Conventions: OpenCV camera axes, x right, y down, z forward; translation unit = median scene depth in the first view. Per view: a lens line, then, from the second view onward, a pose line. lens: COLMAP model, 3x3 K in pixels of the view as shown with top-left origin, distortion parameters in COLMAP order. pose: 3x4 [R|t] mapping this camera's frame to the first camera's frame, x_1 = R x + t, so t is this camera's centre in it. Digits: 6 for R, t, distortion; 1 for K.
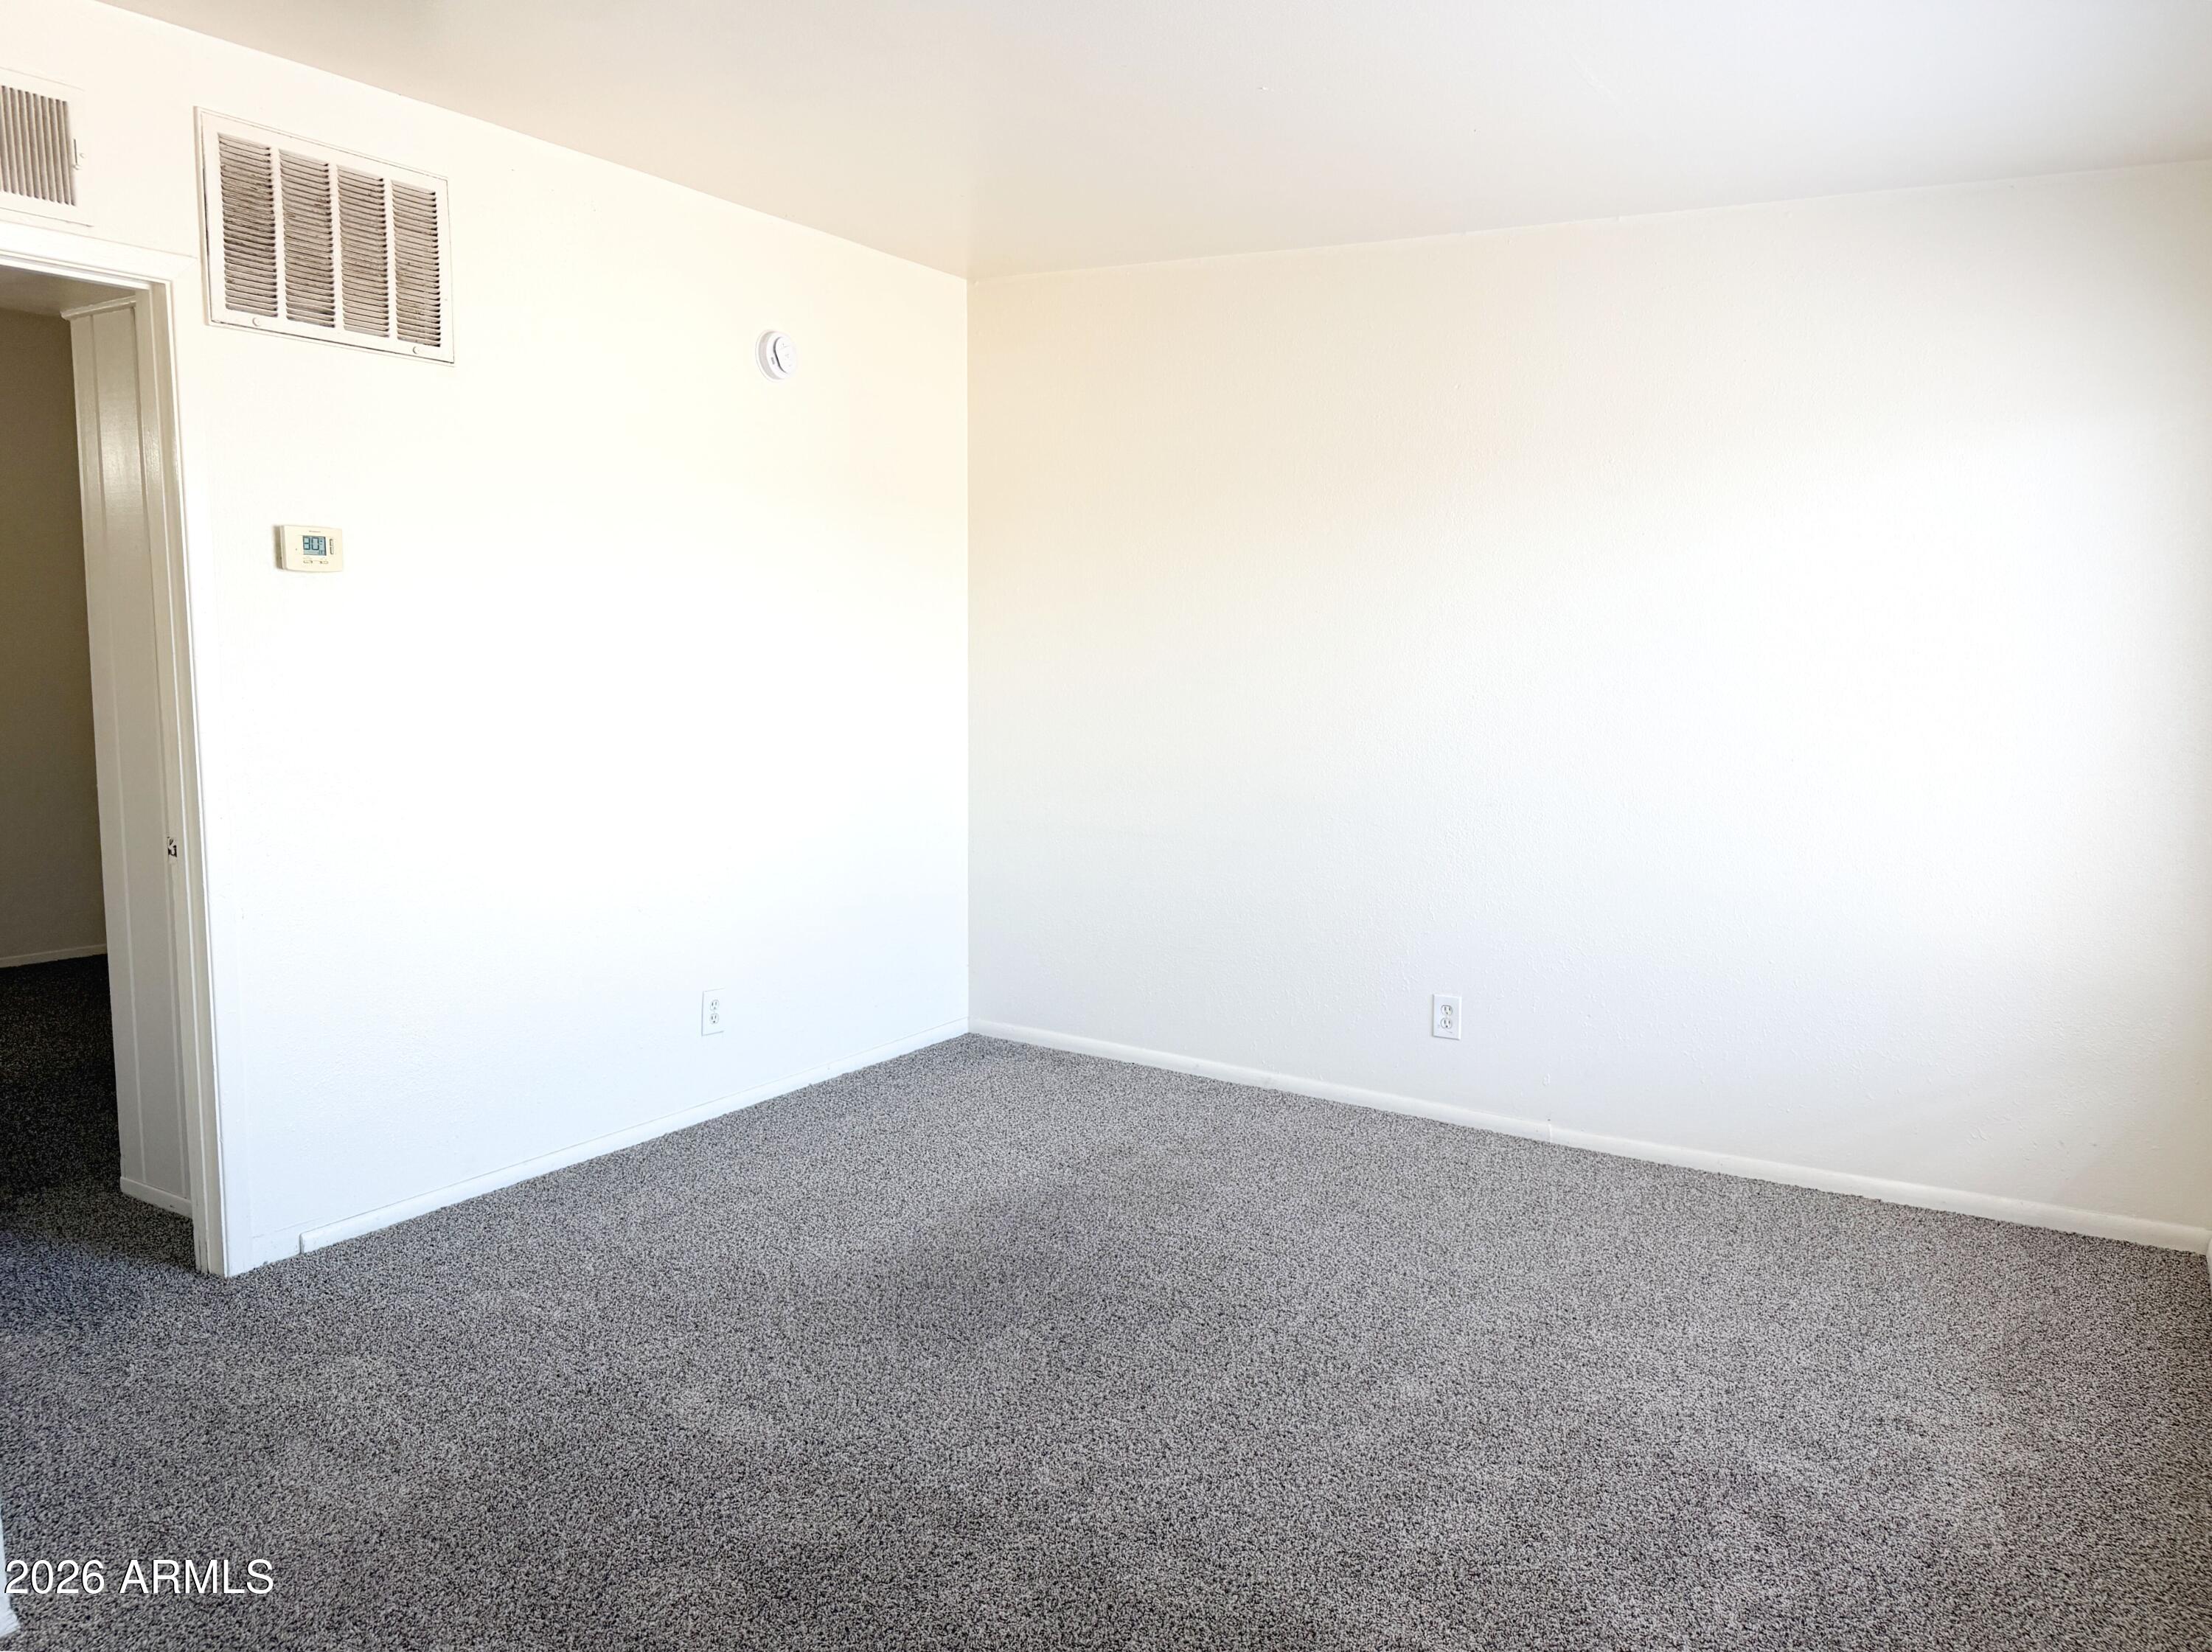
lens RADIAL K [[1562.8, 0, 1102.0], [0, 1562.8, 840.1], [0, 0, 1]] dist [-0.006279, -0.013165]
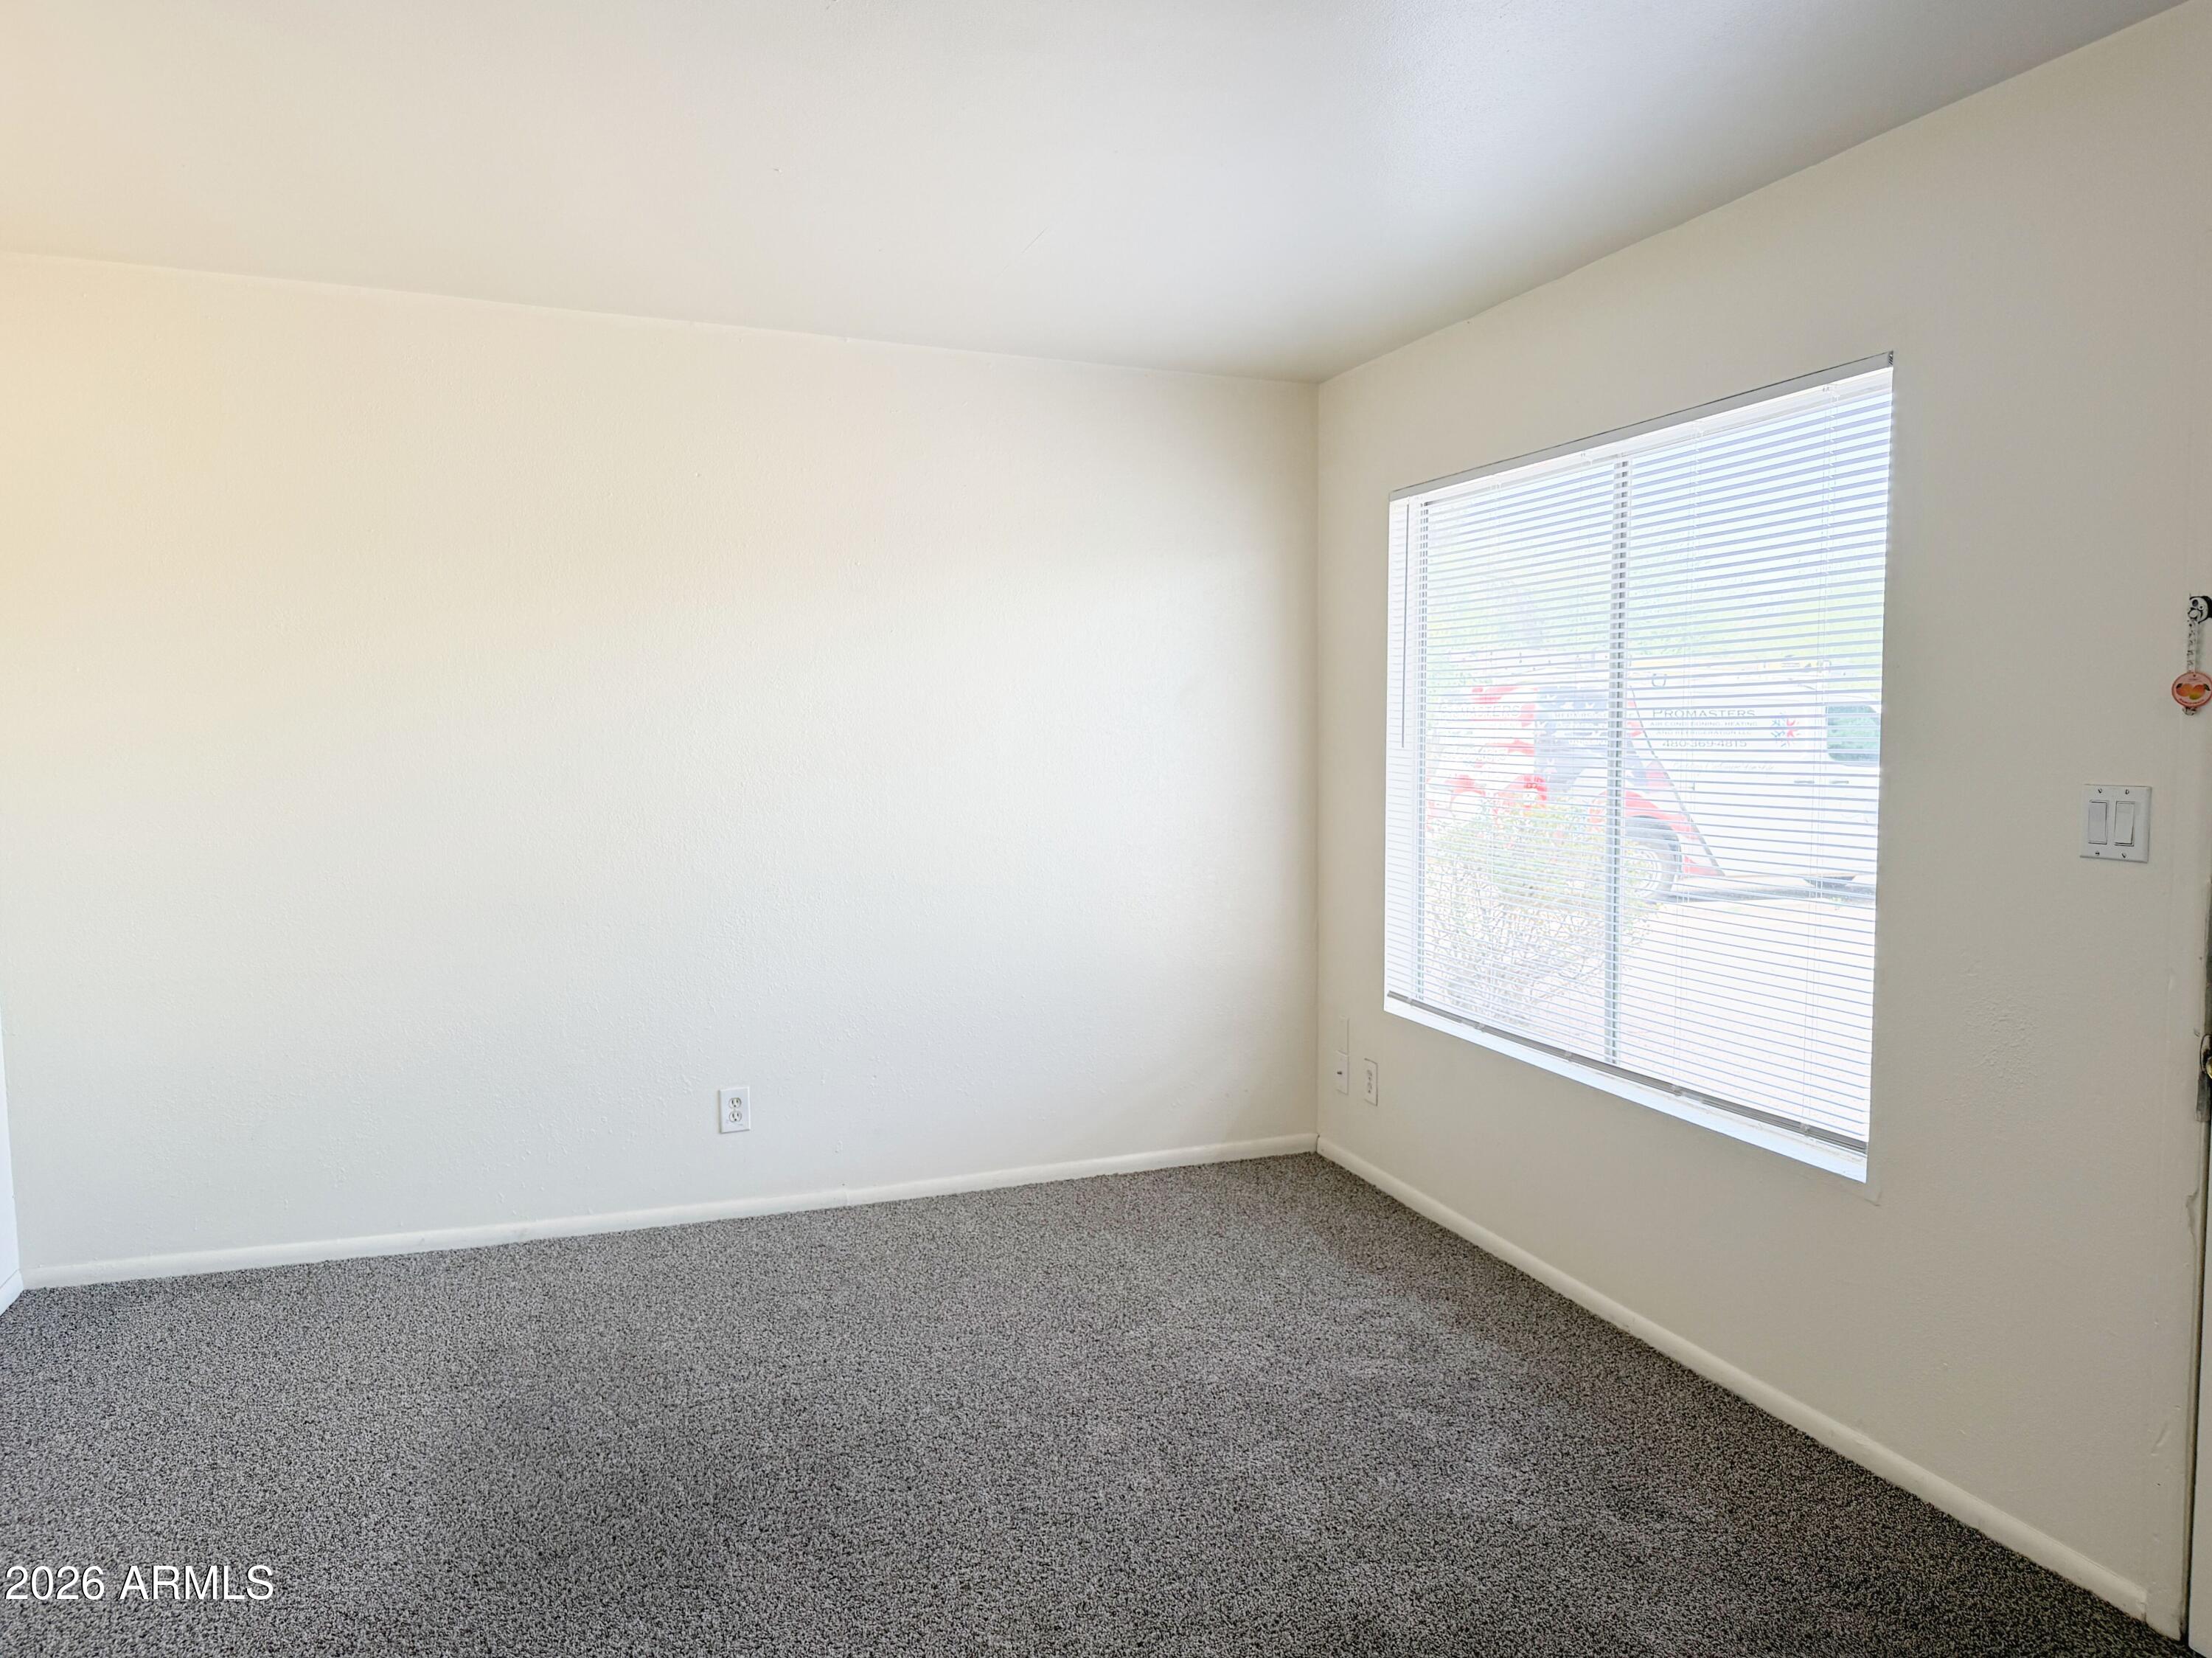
lens RADIAL K [[1563.2, 0, 1107.5], [0, 1563.2, 814.9], [0, 0, 1]] dist [-0.006279, -0.013165]
pose [[0.649570, -0.081189, 0.755954, -0.356306], [0.126634, 0.991947, -0.002279, -0.039266], [-0.749681, 0.097210, 0.654620, 0.162596]]
